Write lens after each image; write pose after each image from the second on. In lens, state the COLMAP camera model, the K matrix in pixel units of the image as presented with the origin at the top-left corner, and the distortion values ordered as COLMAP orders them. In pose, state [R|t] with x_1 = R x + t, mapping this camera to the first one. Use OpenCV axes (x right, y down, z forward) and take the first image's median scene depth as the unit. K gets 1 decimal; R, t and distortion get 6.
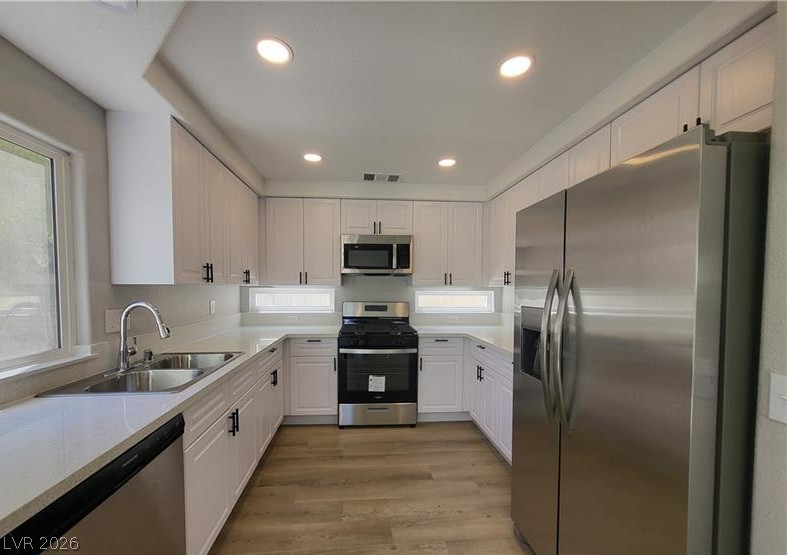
lens RADIAL K [[314.8, 0, 385.4], [0, 314.8, 296.3], [0, 0, 1]] dist [0.002562, 0.000004]
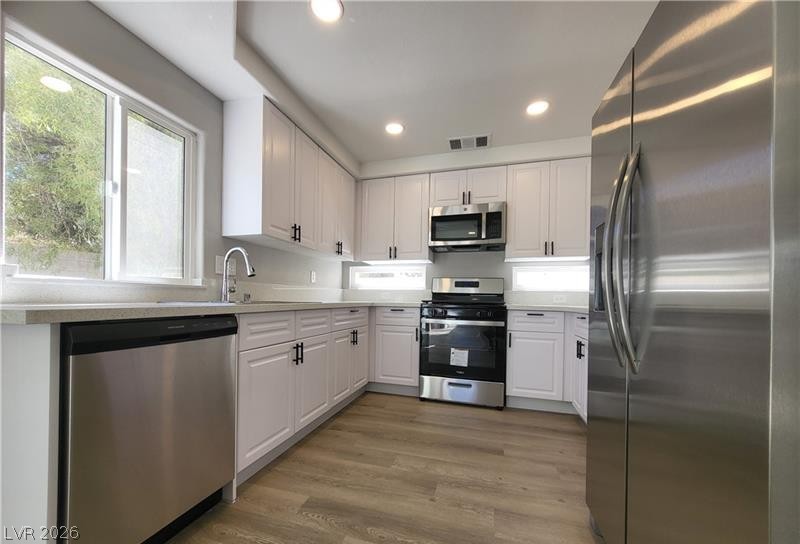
lens RADIAL K [[316.0, 0, 397.6], [0, 316.0, 297.6], [0, 0, 1]] dist [0.000113, 0.000606]
pose [[0.932365, 0.007473, -0.361440, 0.142862], [-0.021021, 0.999215, -0.033567, 0.135760], [0.360906, 0.038895, 0.931791, 0.048224]]
